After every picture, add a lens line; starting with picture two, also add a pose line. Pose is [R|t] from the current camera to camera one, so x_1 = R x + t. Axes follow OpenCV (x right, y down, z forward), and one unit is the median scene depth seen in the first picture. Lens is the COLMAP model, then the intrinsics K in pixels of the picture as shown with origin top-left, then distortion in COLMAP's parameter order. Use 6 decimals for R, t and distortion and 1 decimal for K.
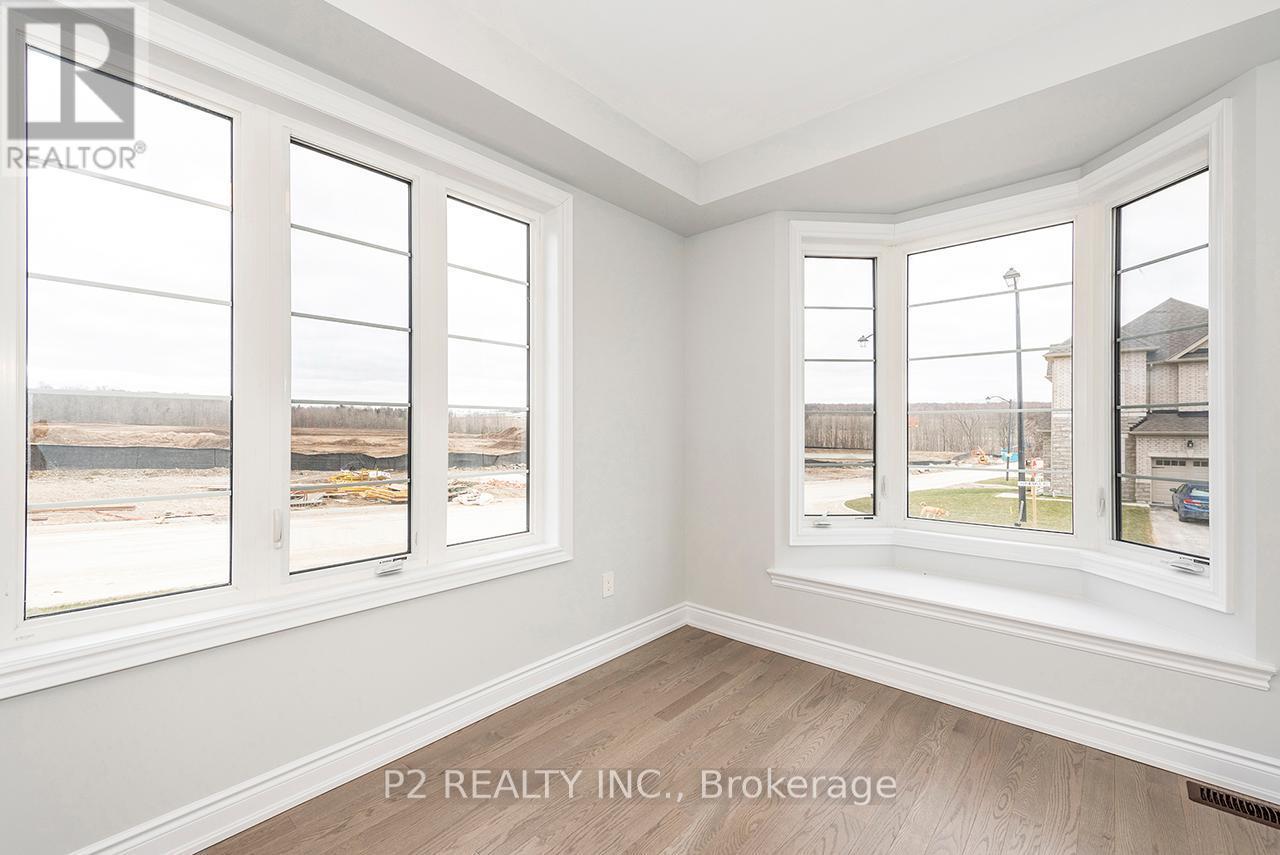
lens RADIAL K [[519.6, 0, 633.7], [0, 519.6, 427.6], [0, 0, 1]] dist [0.002918, -0.000459]
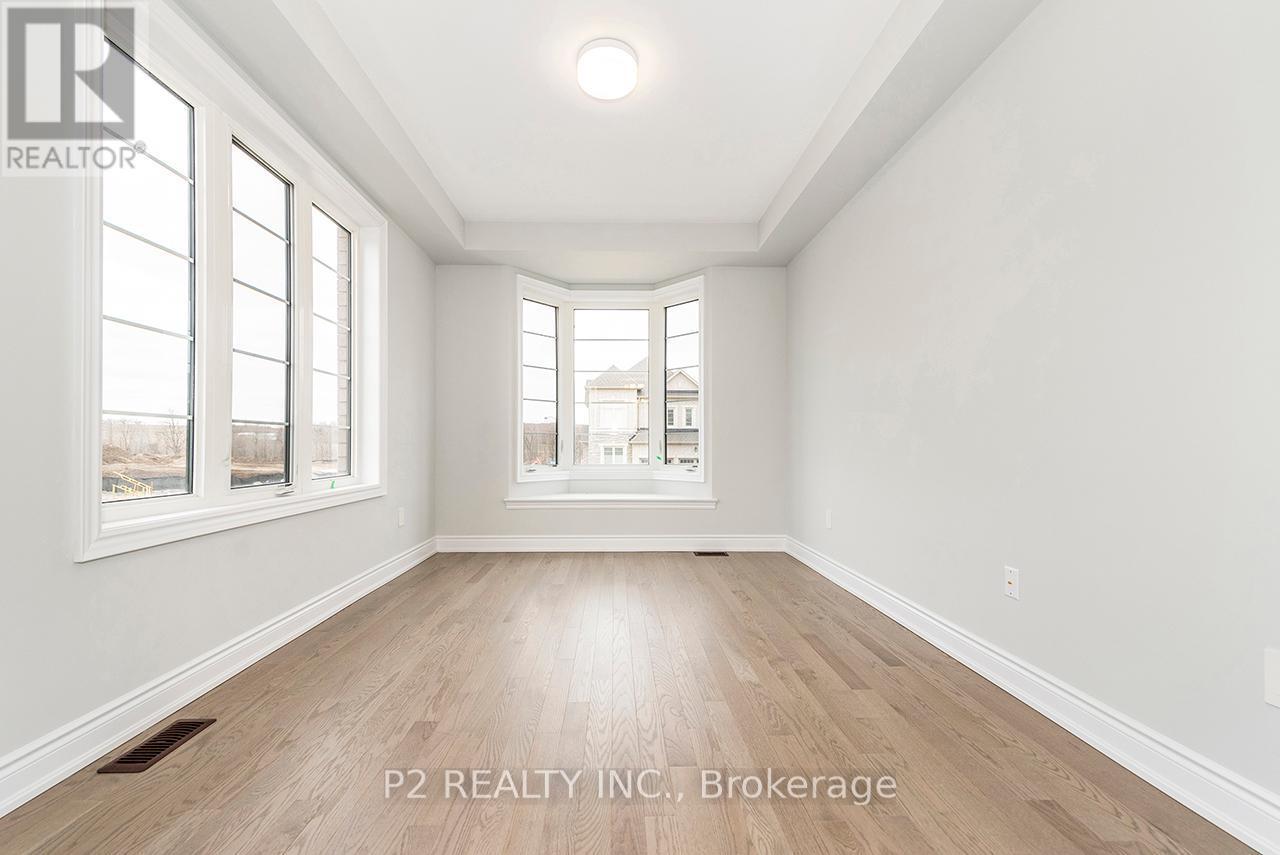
lens RADIAL K [[519.6, 0, 633.7], [0, 519.6, 427.6], [0, 0, 1]] dist [0.002918, -0.000459]
pose [[0.711908, 0.029224, 0.701665, -0.598674], [-0.010486, 0.999465, -0.030987, 0.117600], [-0.702195, 0.014702, 0.711833, -0.384708]]
